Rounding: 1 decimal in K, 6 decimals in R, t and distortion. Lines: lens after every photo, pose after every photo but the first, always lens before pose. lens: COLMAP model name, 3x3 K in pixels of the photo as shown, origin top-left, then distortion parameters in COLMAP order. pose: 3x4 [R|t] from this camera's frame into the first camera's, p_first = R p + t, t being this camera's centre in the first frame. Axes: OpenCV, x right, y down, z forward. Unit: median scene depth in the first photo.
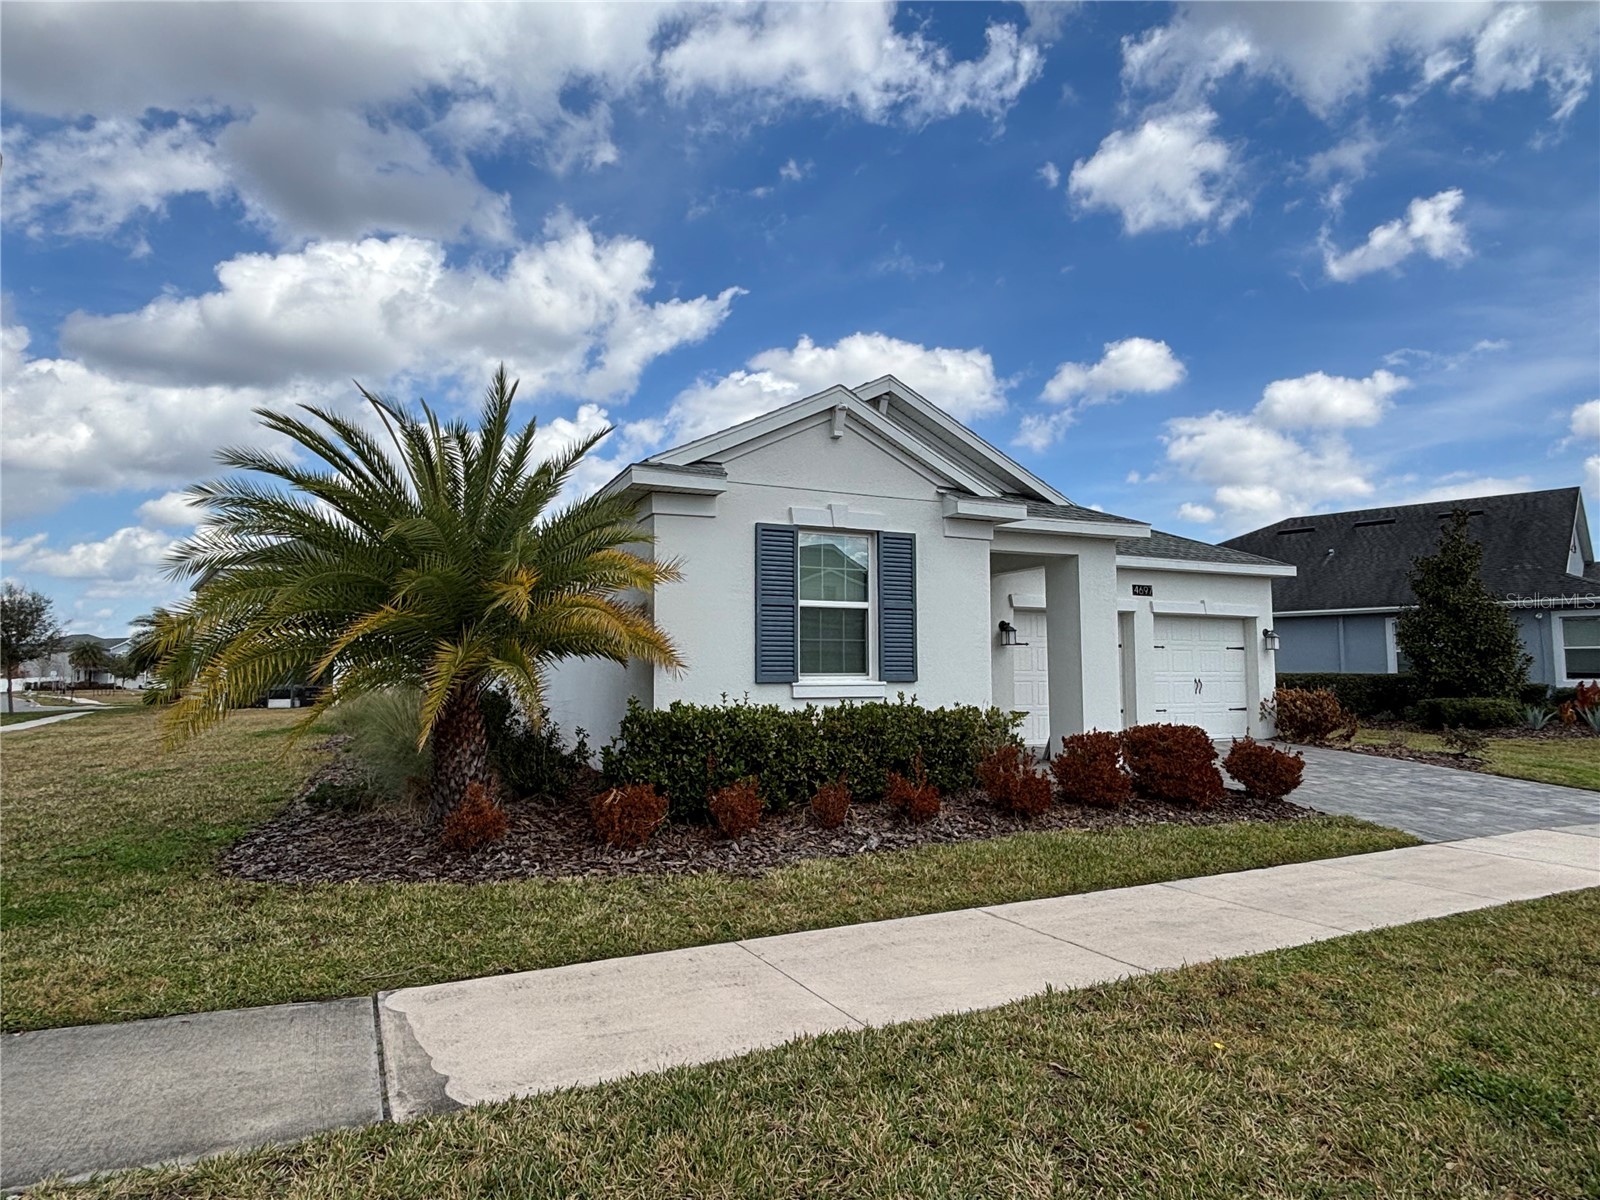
lens RADIAL K [[960.8, 0, 800.0], [0, 960.8, 600.0], [0, 0, 1]] dist [-0.061450, -0.000575]
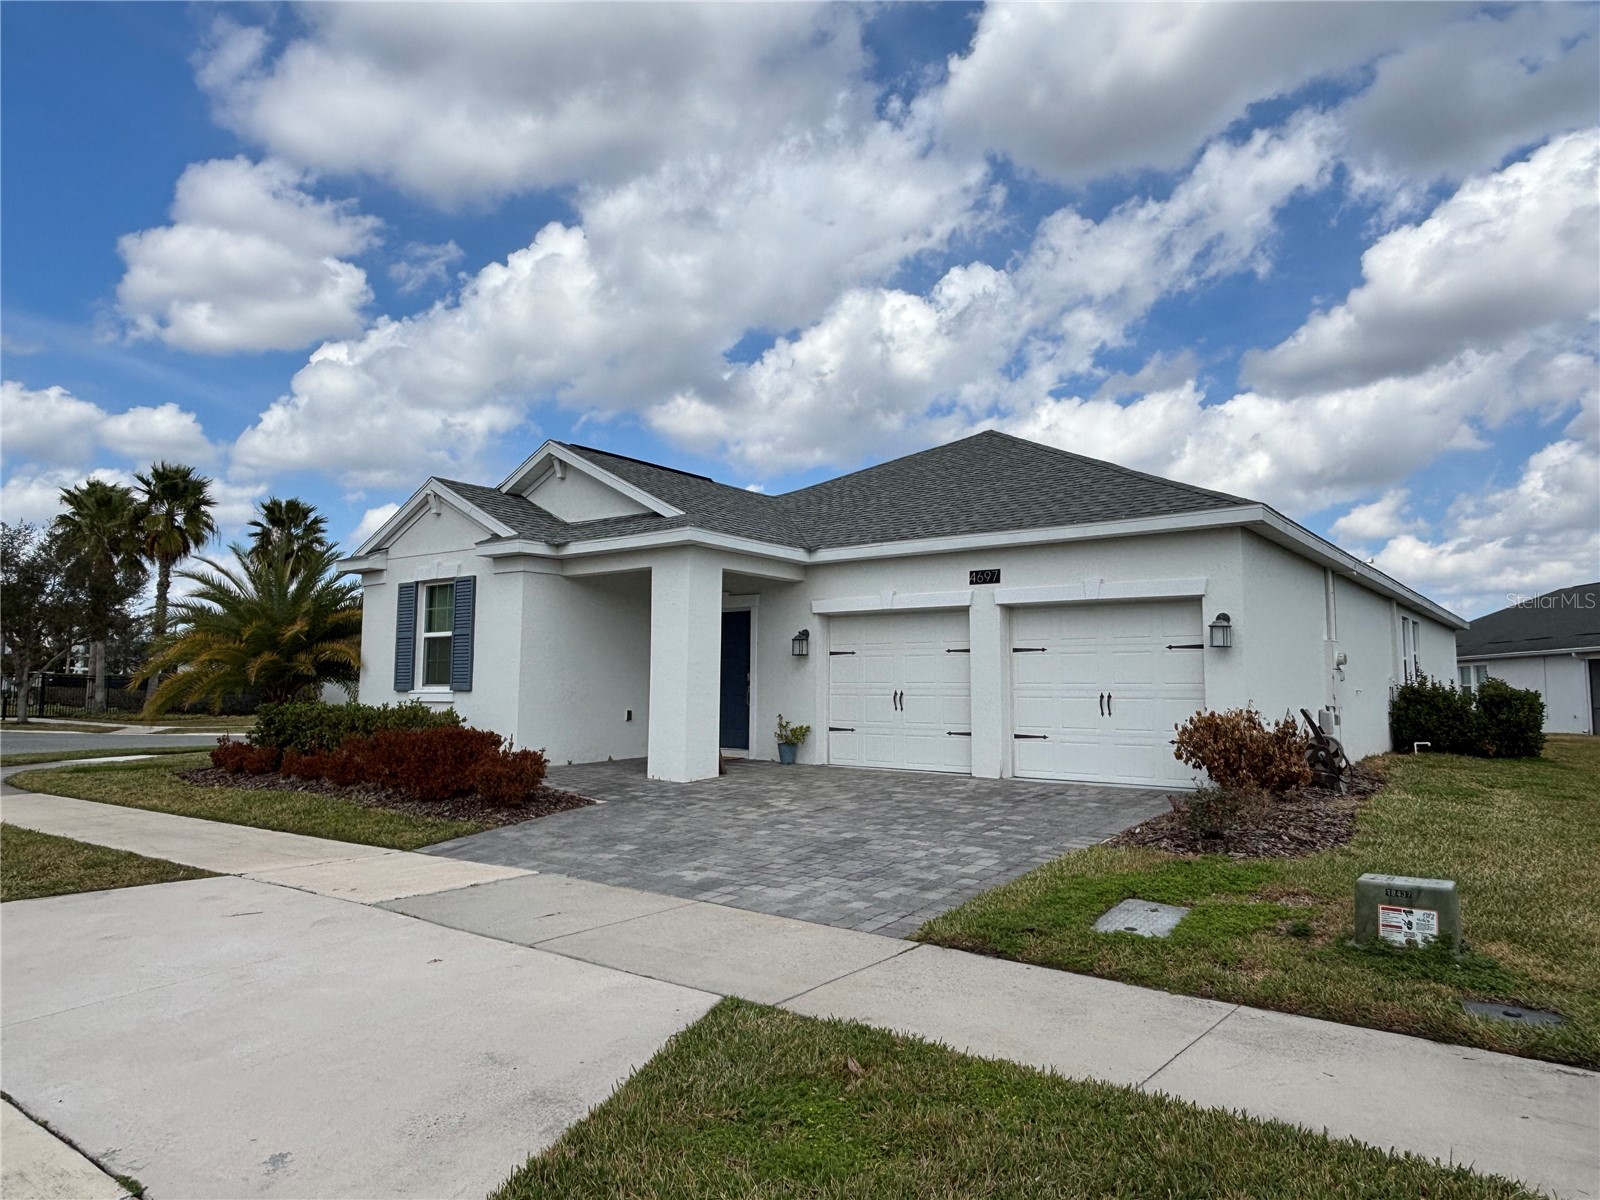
lens RADIAL K [[1035.5, 0, 800.0], [0, 1035.5, 600.0], [0, 0, 1]] dist [0.032719, 0.000135]
pose [[0.483023, -0.076964, -0.872218, 1.318611], [0.065004, 0.996533, -0.051935, 0.054594], [0.873191, -0.031612, 0.486352, 0.603165]]
